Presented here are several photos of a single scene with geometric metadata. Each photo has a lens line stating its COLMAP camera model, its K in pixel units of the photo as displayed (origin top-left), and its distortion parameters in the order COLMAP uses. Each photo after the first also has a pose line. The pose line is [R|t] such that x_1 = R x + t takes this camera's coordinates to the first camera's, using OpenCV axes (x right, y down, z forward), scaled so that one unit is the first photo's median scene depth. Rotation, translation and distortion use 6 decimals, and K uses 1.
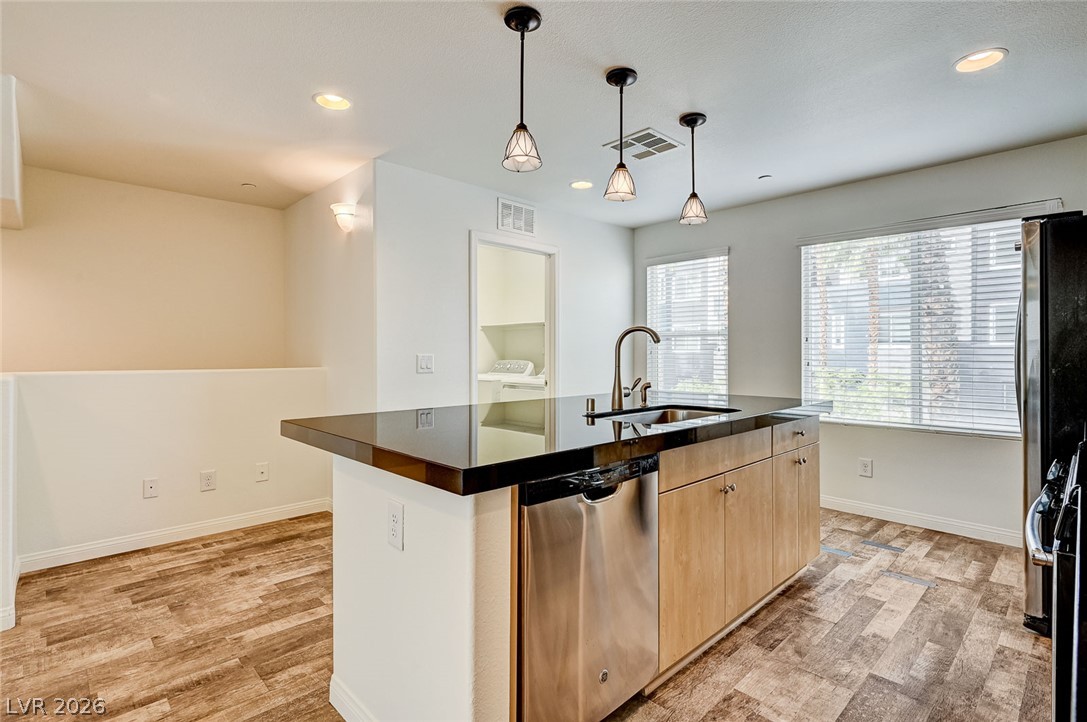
lens RADIAL K [[524.5, 0, 551.6], [0, 524.5, 350.5], [0, 0, 1]] dist [0.004173, 0.000960]
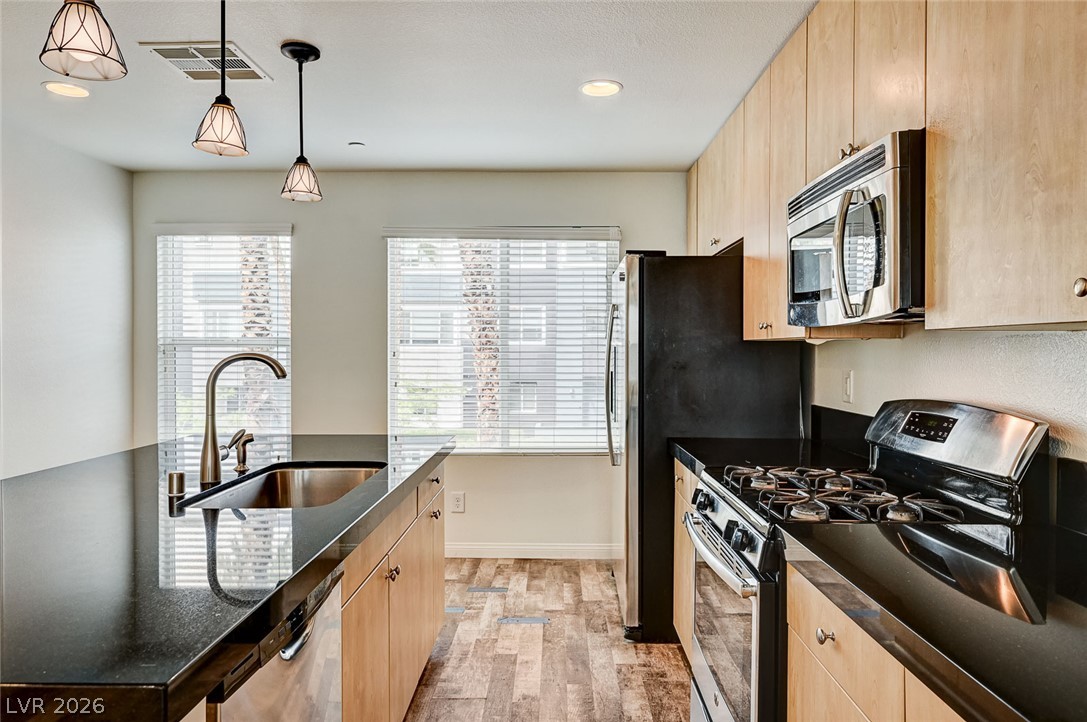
lens RADIAL K [[703.1, 0, 550.0], [0, 703.1, 359.0], [0, 0, 1]] dist [0.012087, -0.004037]
pose [[0.708262, -0.006682, 0.705919, -0.155264], [-0.004816, 0.999886, 0.014297, -0.042840], [-0.705934, -0.013526, 0.708149, 0.089533]]
